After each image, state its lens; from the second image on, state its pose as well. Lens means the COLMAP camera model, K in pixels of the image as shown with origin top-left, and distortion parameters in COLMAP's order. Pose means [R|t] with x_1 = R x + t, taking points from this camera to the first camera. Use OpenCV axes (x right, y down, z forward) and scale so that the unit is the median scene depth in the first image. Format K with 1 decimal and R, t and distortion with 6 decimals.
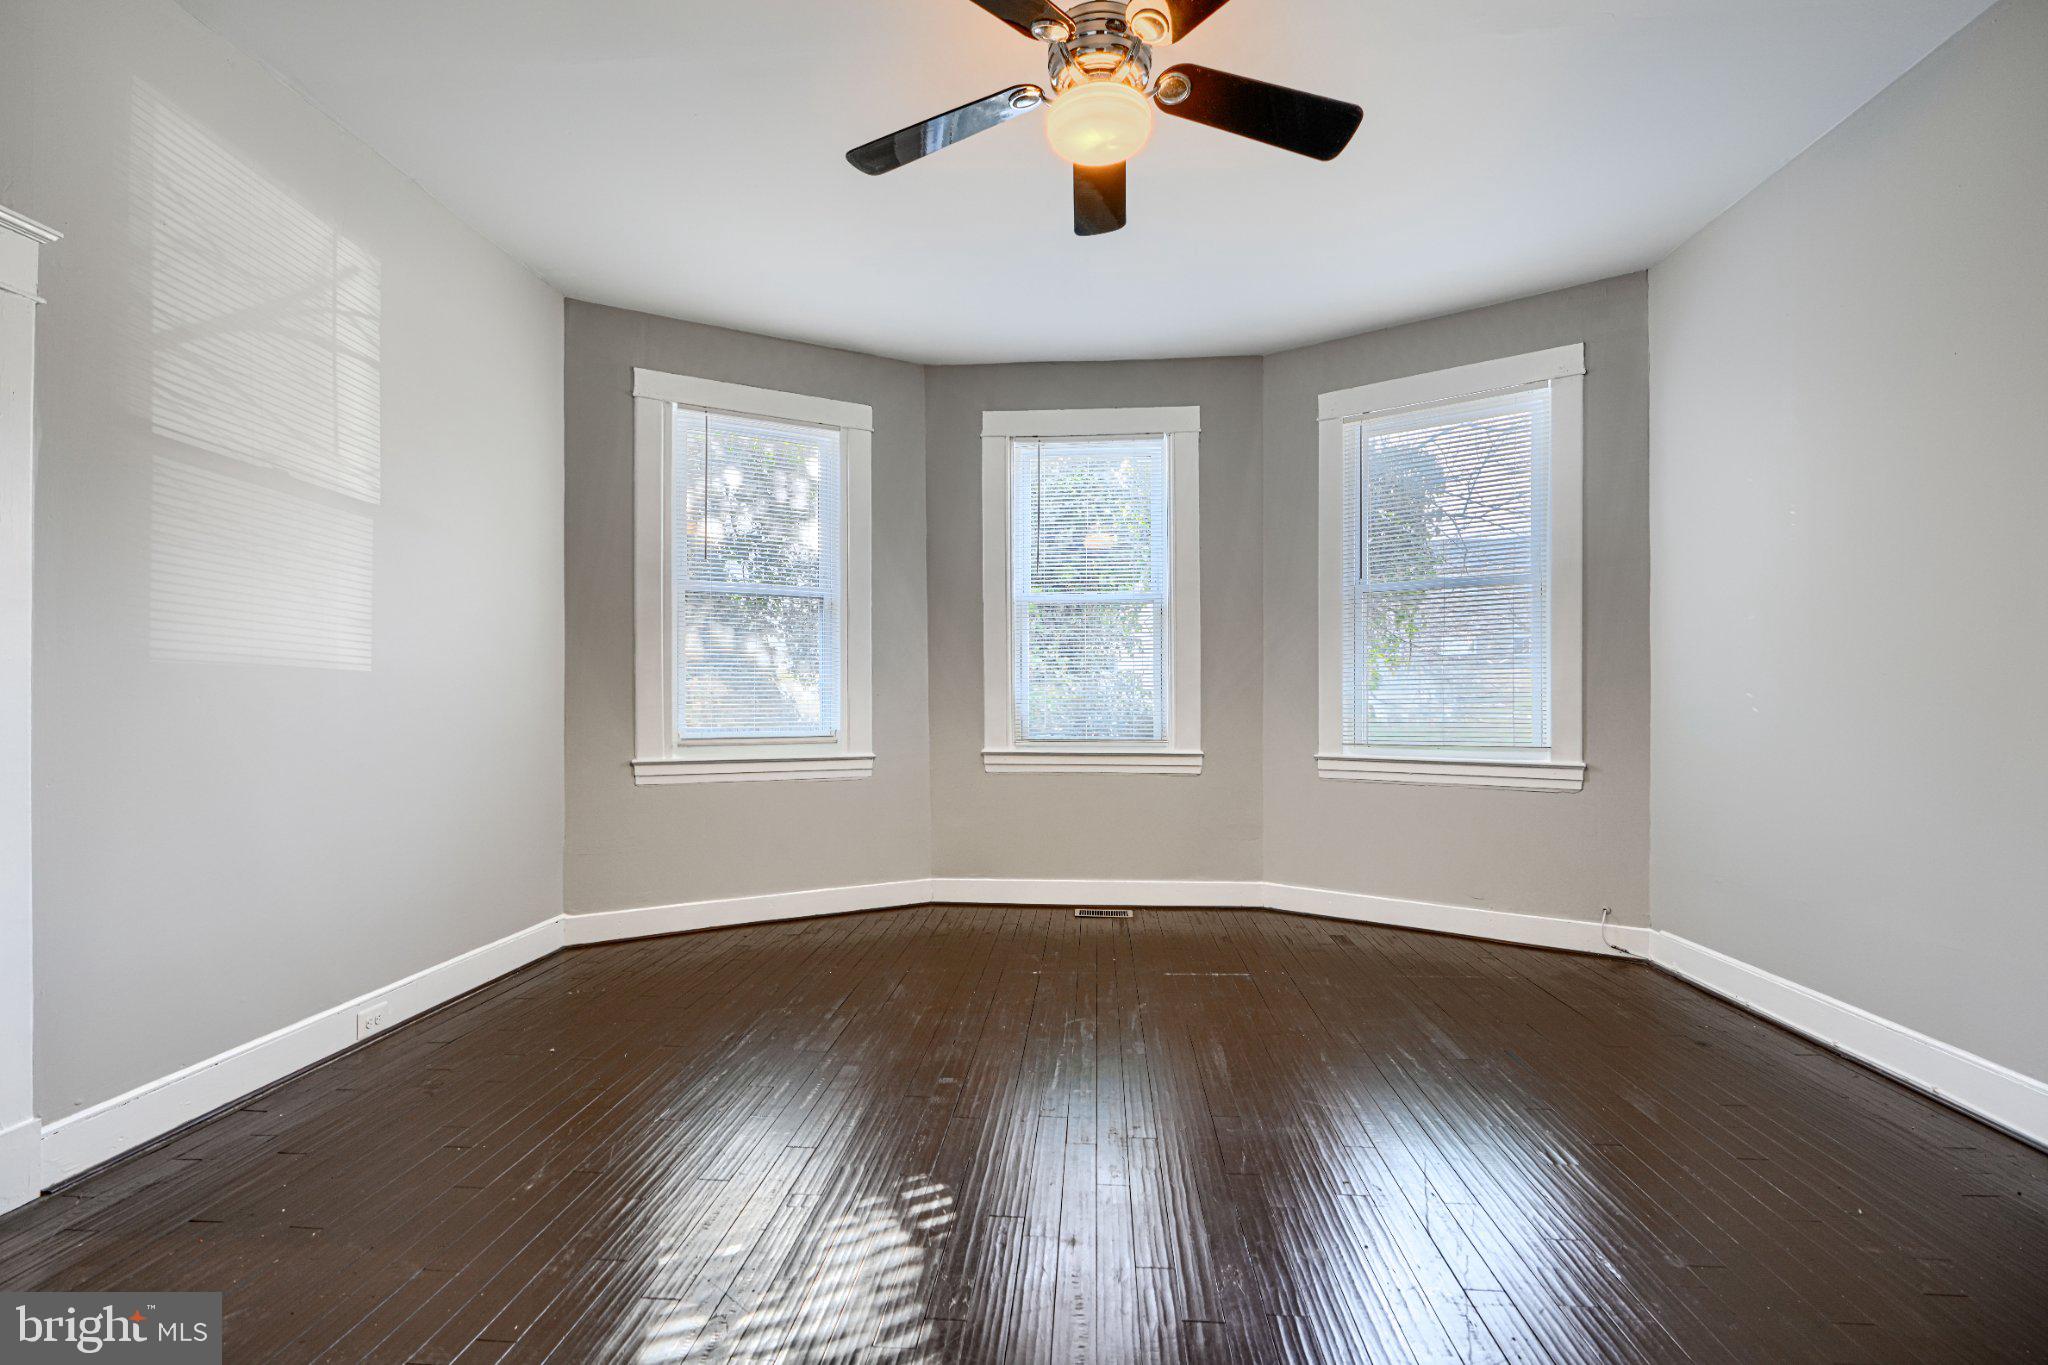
lens RADIAL K [[921.4, 0, 1015.7], [0, 921.4, 706.0], [0, 0, 1]] dist [0.000368, -0.000004]
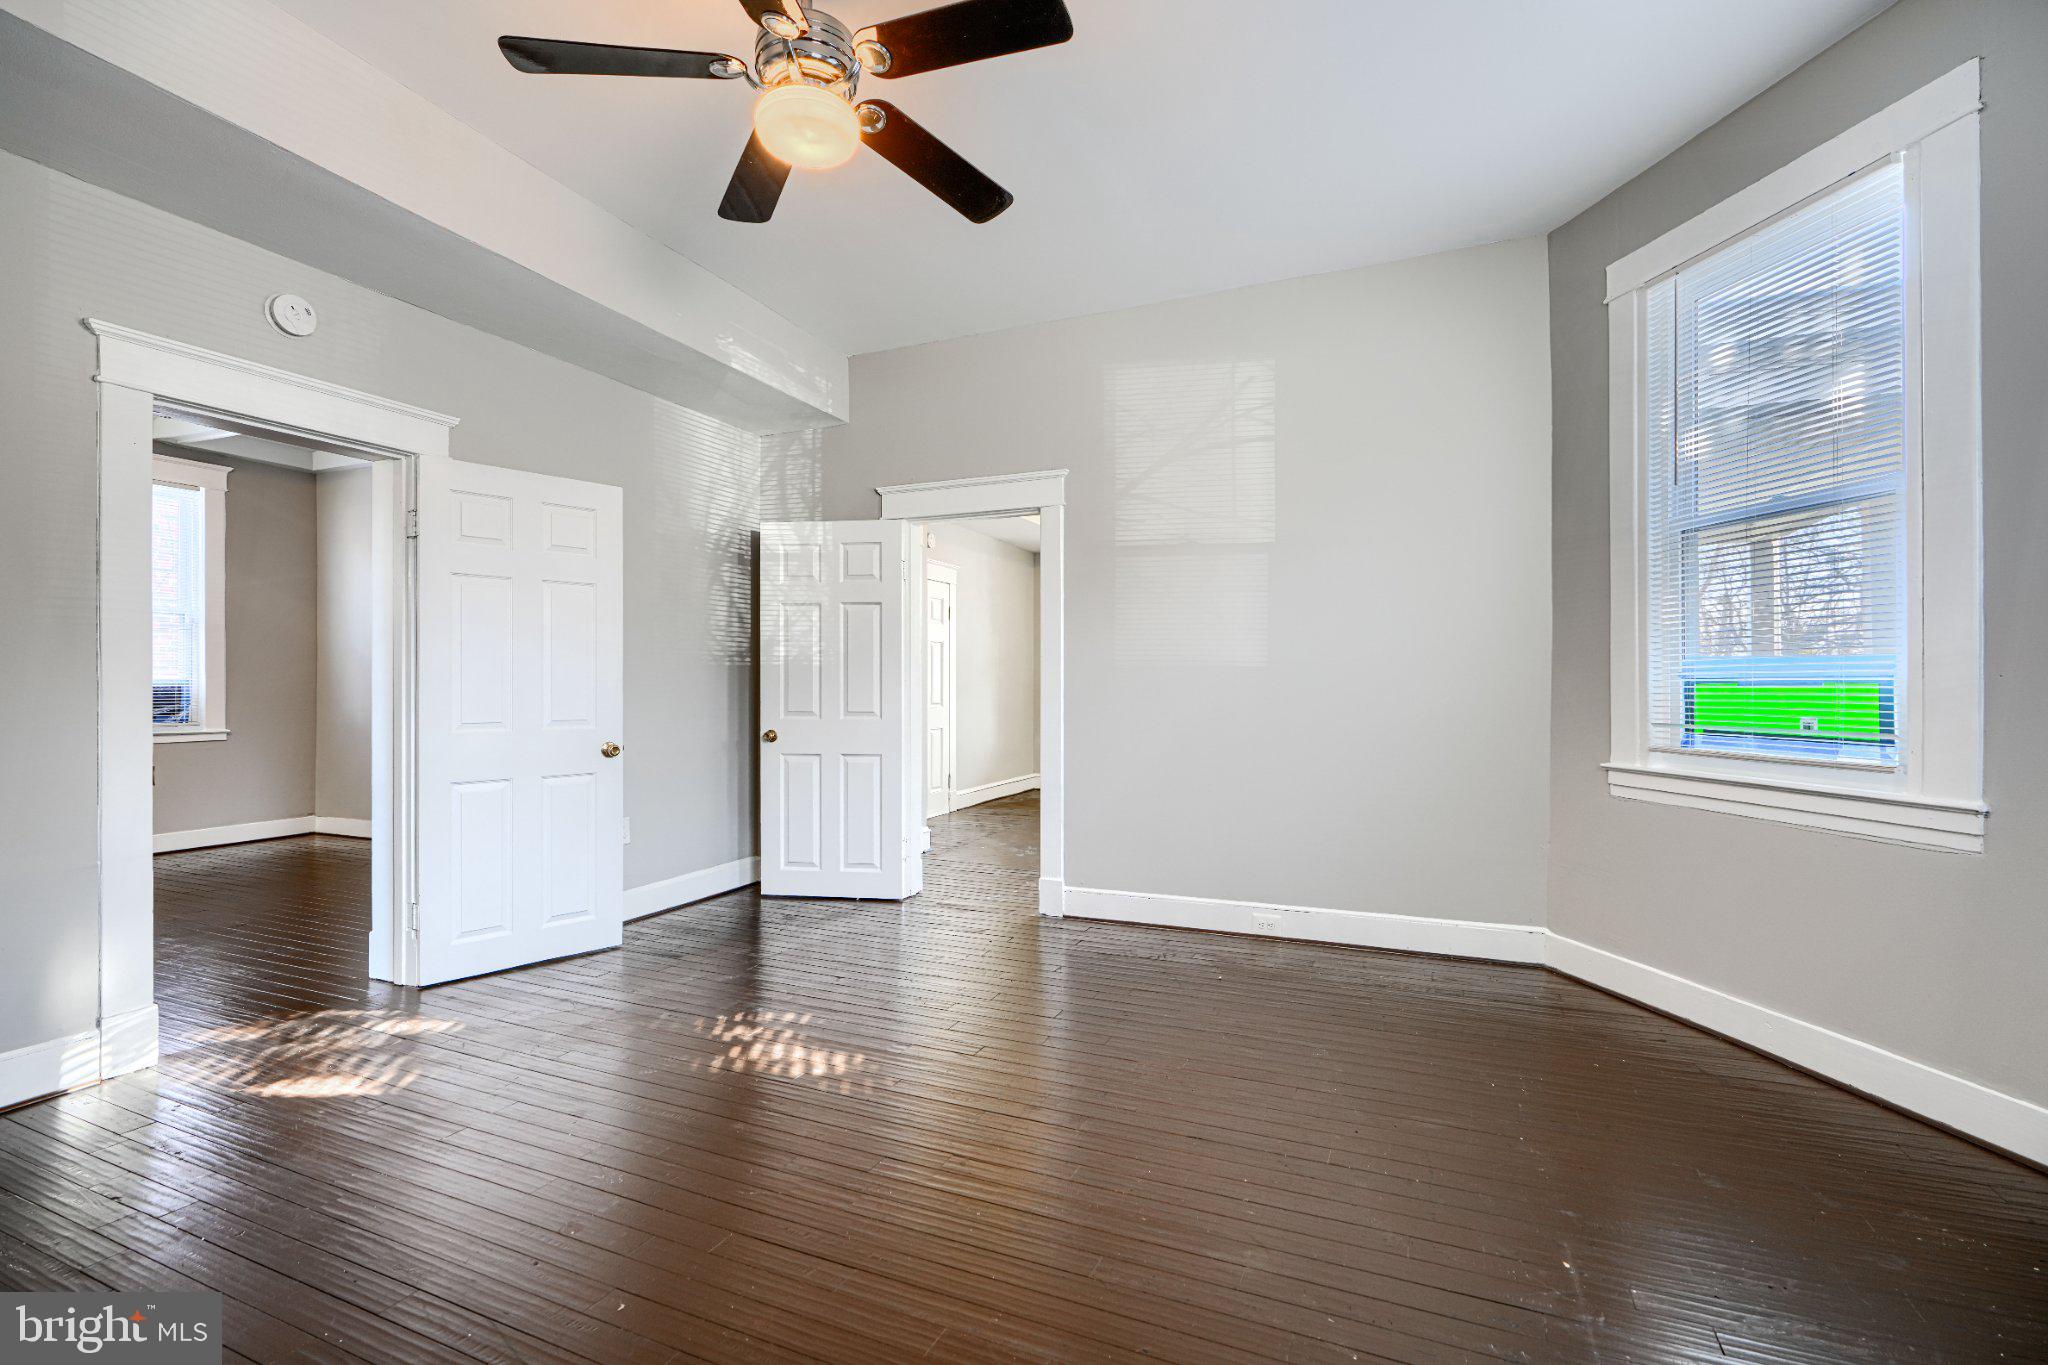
lens RADIAL K [[933.1, 0, 1020.2], [0, 933.1, 681.1], [0, 0, 1]] dist [0.000439, 0.000542]
pose [[-0.315396, -0.003220, -0.948955, 0.519484], [-0.001229, 0.999995, -0.002984, -0.009425], [0.948959, 0.000225, -0.315398, 0.796419]]
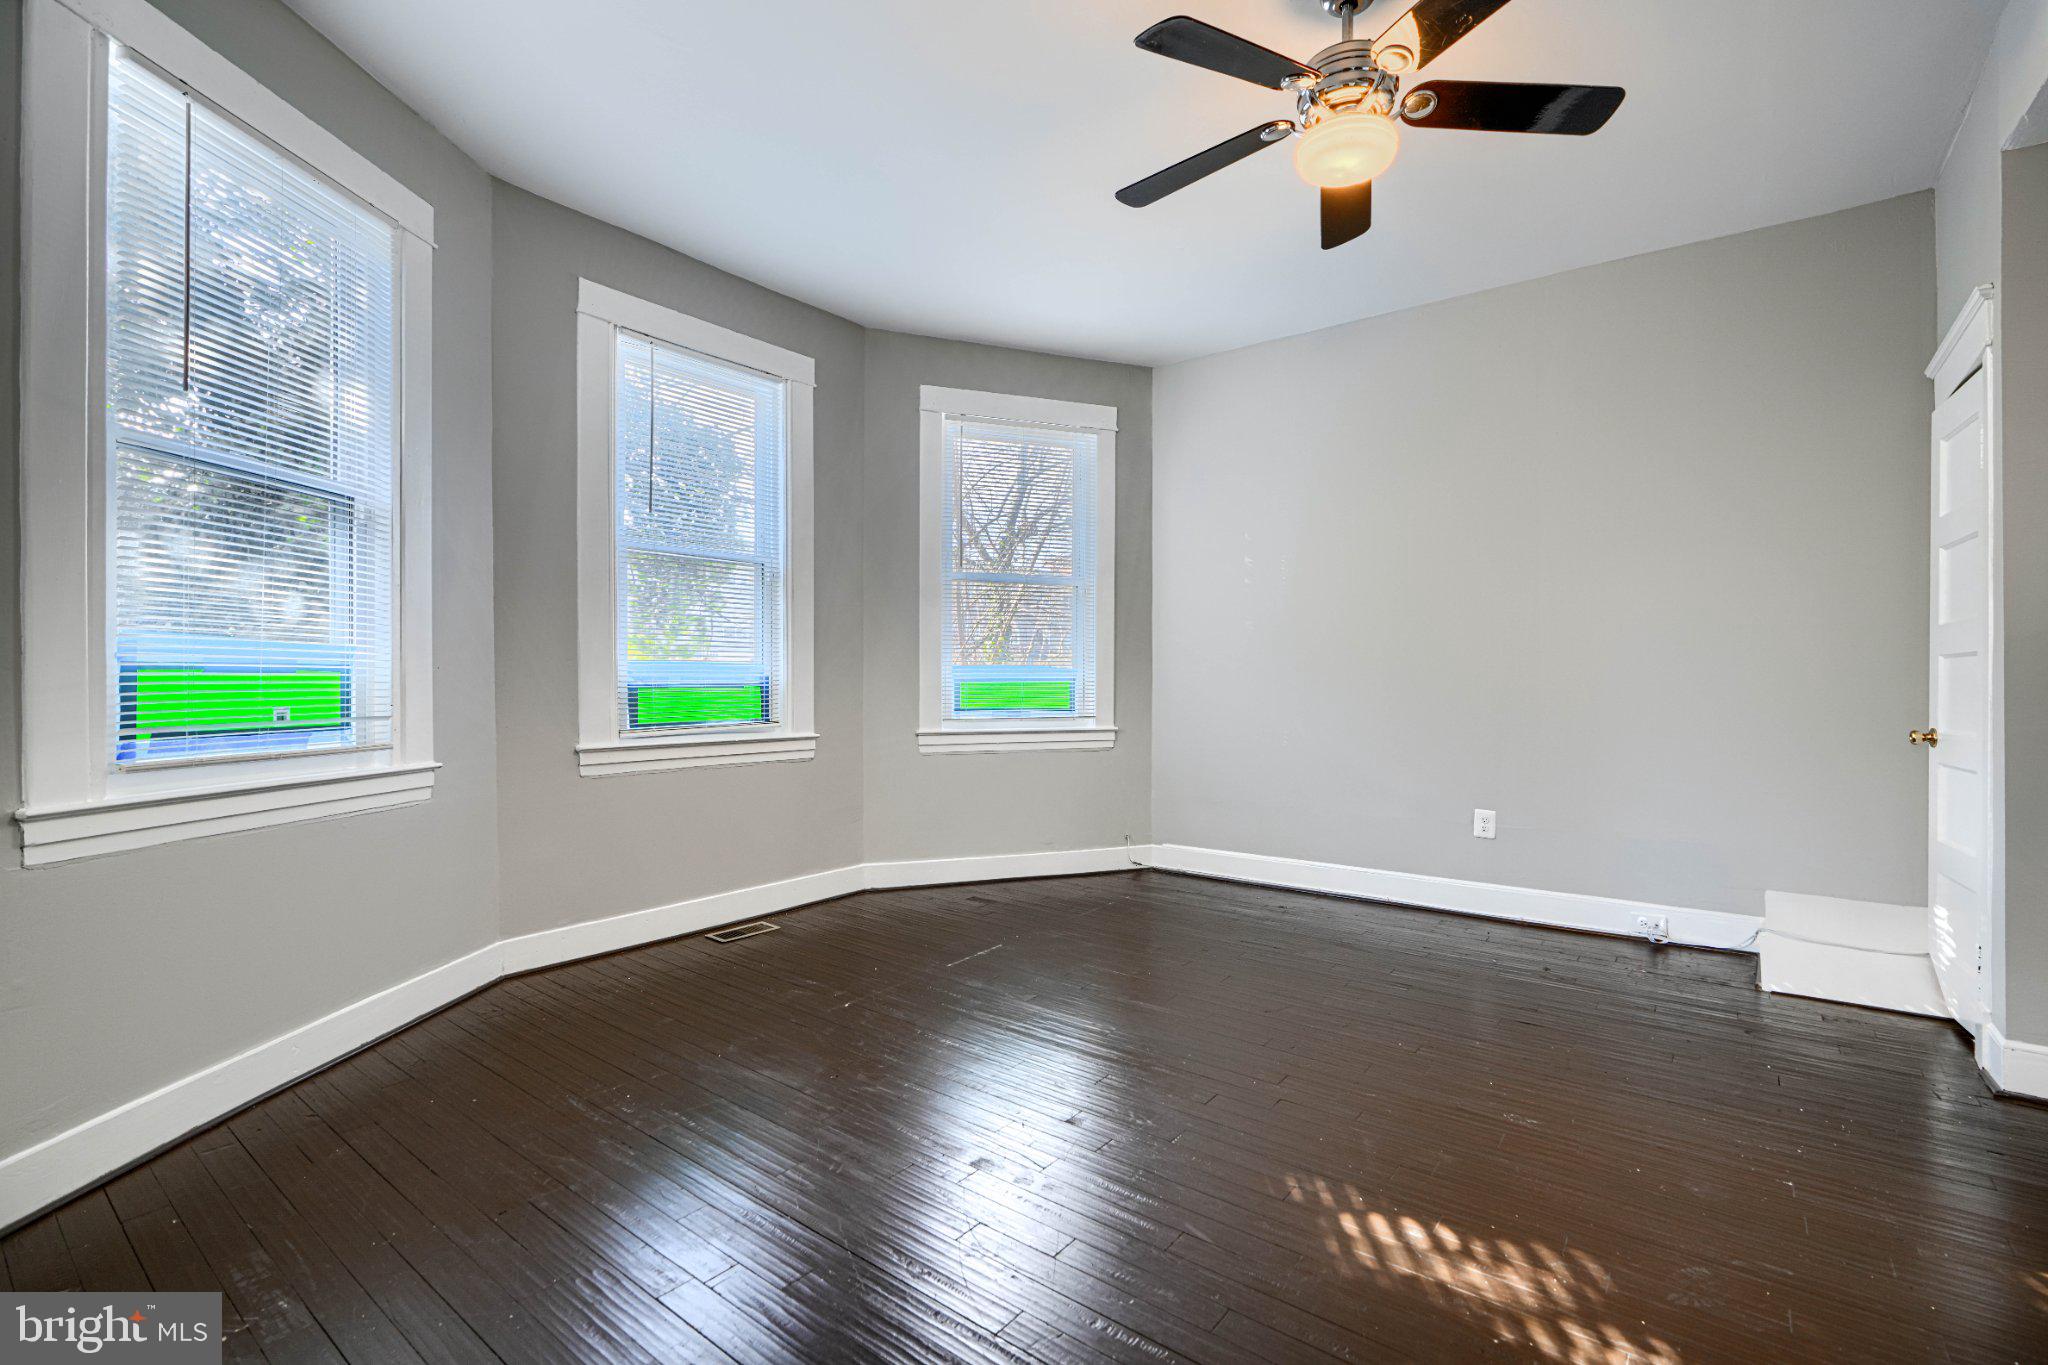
lens RADIAL K [[939.4, 0, 1024.0], [0, 939.4, 682.5], [0, 0, 1]] dist [0.000611, -0.000094]
pose [[0.539333, -0.001210, 0.842092, -0.550448], [0.001261, 0.999999, 0.000630, -0.002605], [-0.842092, 0.000722, 0.539334, 0.363500]]
